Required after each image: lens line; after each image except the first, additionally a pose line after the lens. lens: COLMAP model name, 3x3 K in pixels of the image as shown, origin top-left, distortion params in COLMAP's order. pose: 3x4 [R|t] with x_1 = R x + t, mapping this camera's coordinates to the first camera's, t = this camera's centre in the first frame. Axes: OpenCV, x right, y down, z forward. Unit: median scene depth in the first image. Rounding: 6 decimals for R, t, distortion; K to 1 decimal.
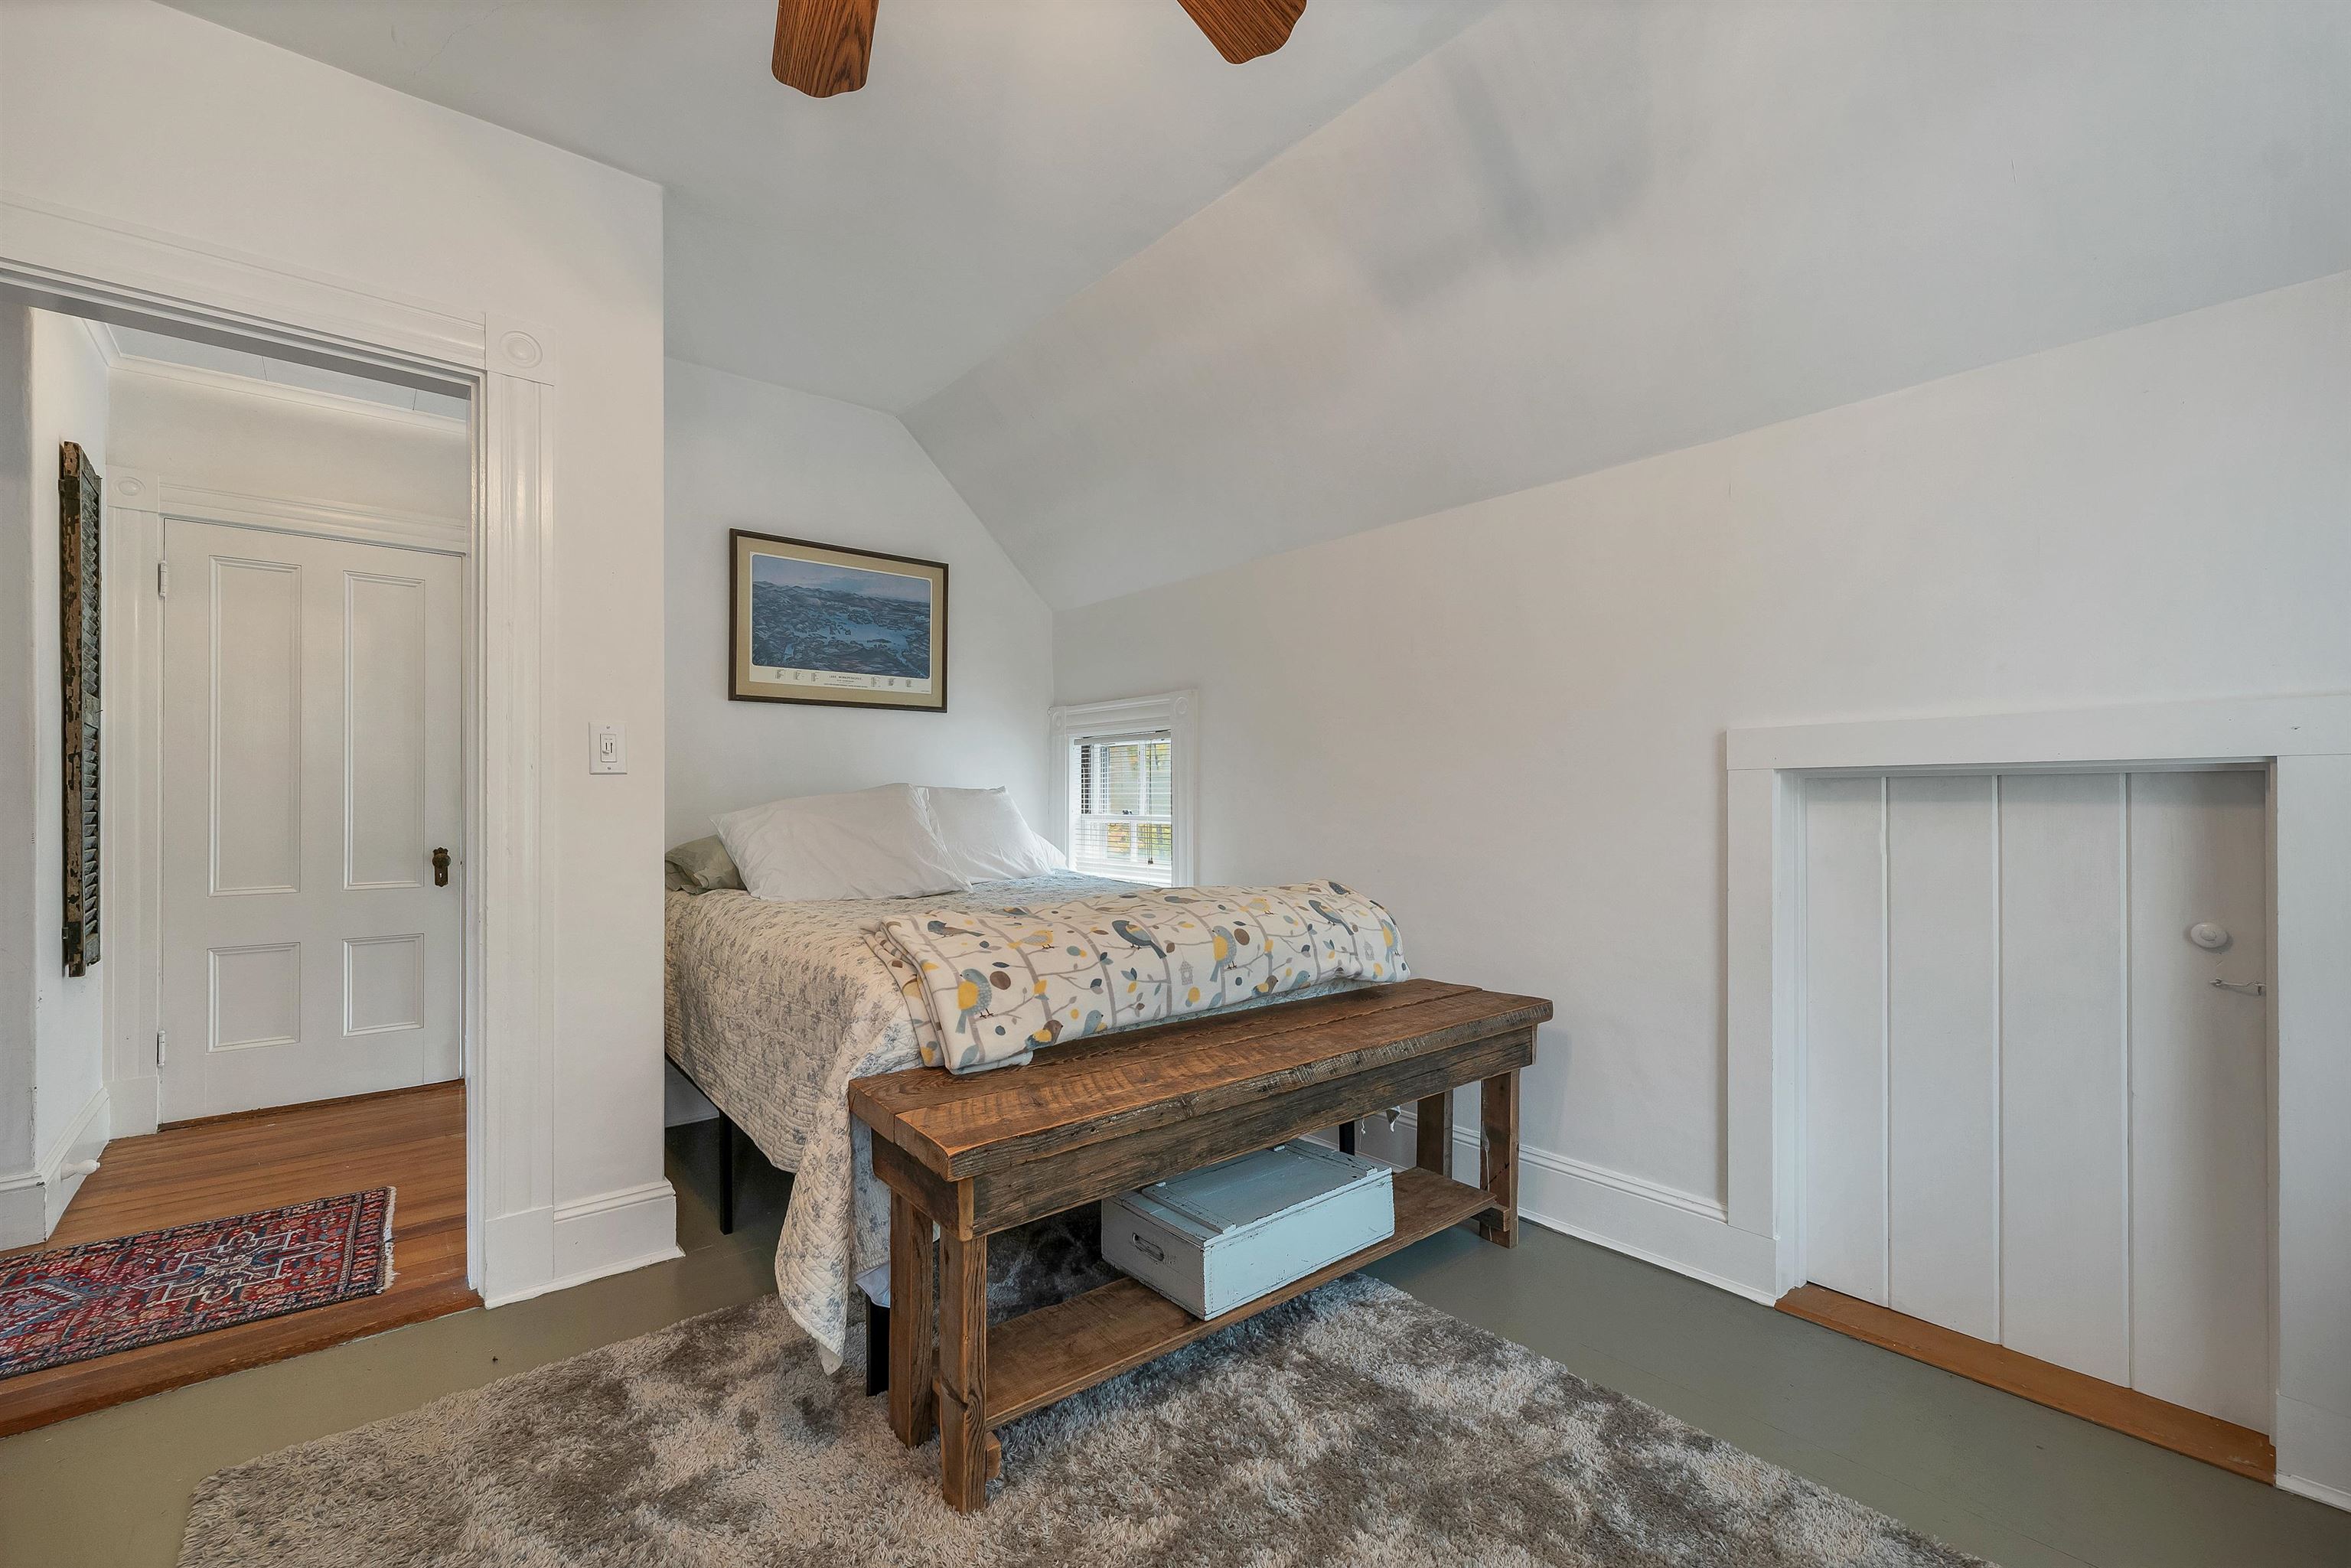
lens RADIAL K [[980.7, 0, 1173.6], [0, 980.7, 791.6], [0, 0, 1]] dist [0.002205, -0.000065]
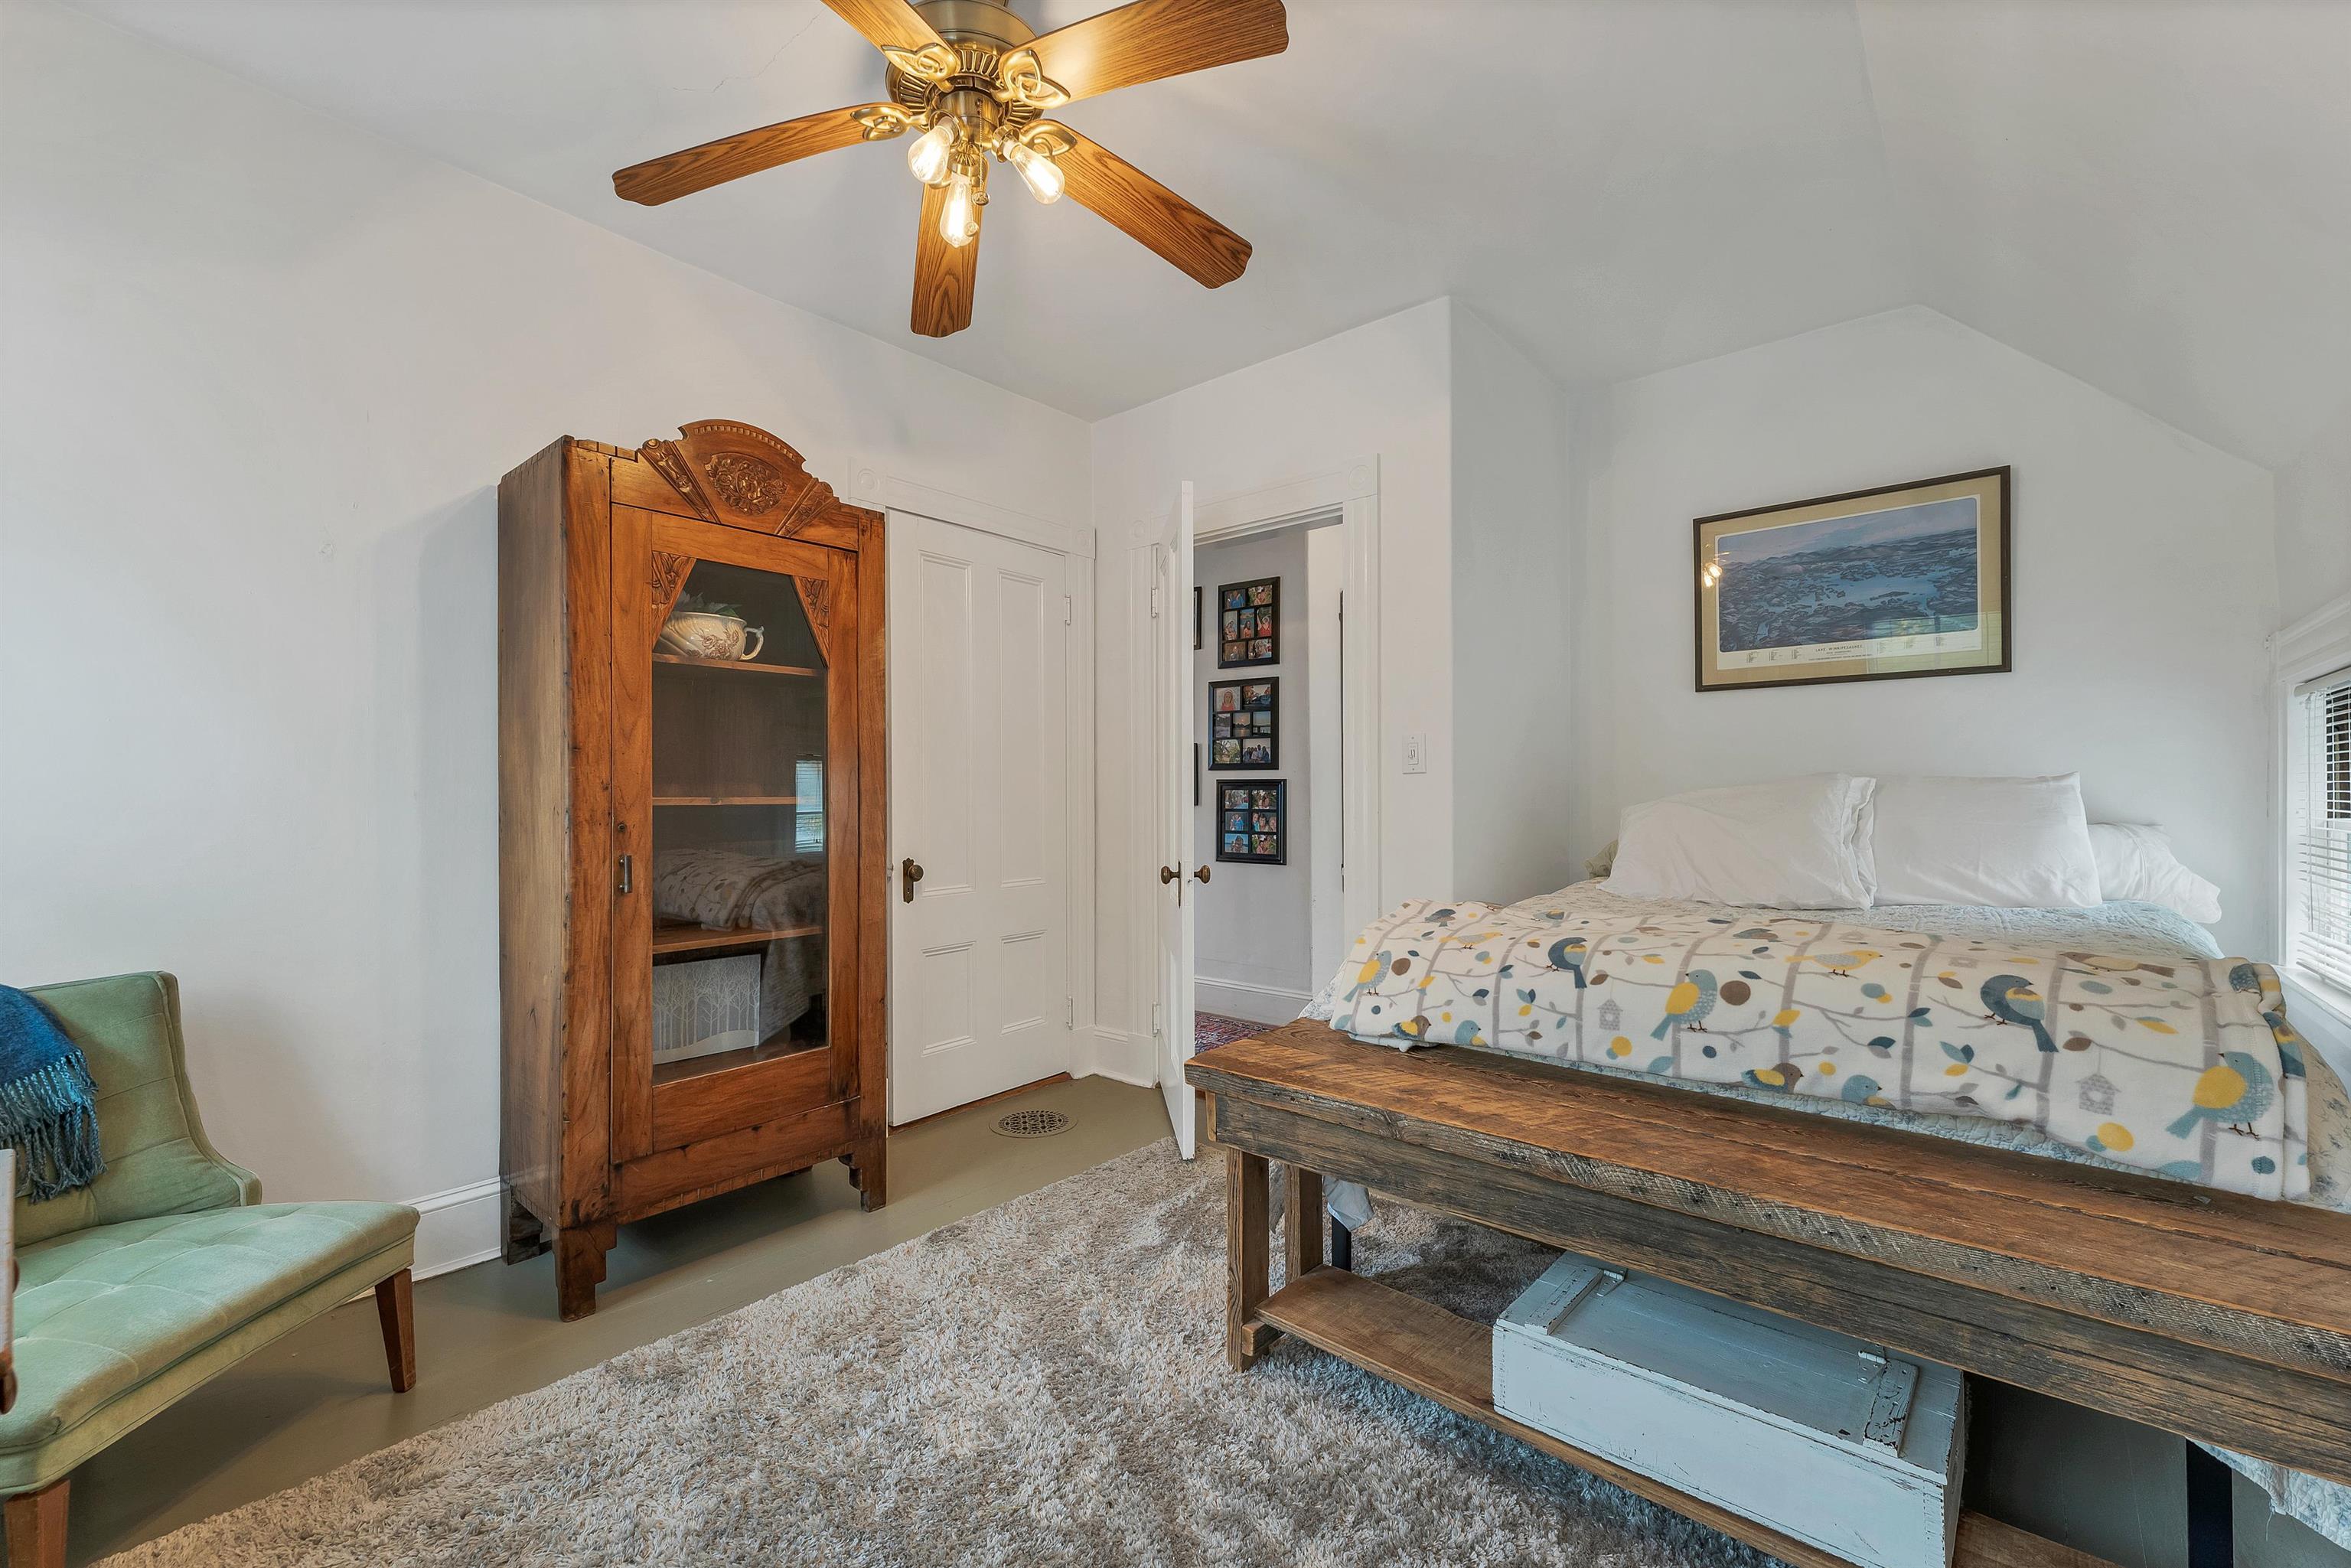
lens RADIAL K [[980.7, 0, 1171.7], [0, 980.7, 783.0], [0, 0, 1]] dist [0.002205, -0.000065]
pose [[0.162751, -0.007239, -0.986641, 0.712102], [0.010142, 0.999933, -0.005664, -0.001044], [0.986615, -0.009084, 0.162813, 0.507798]]
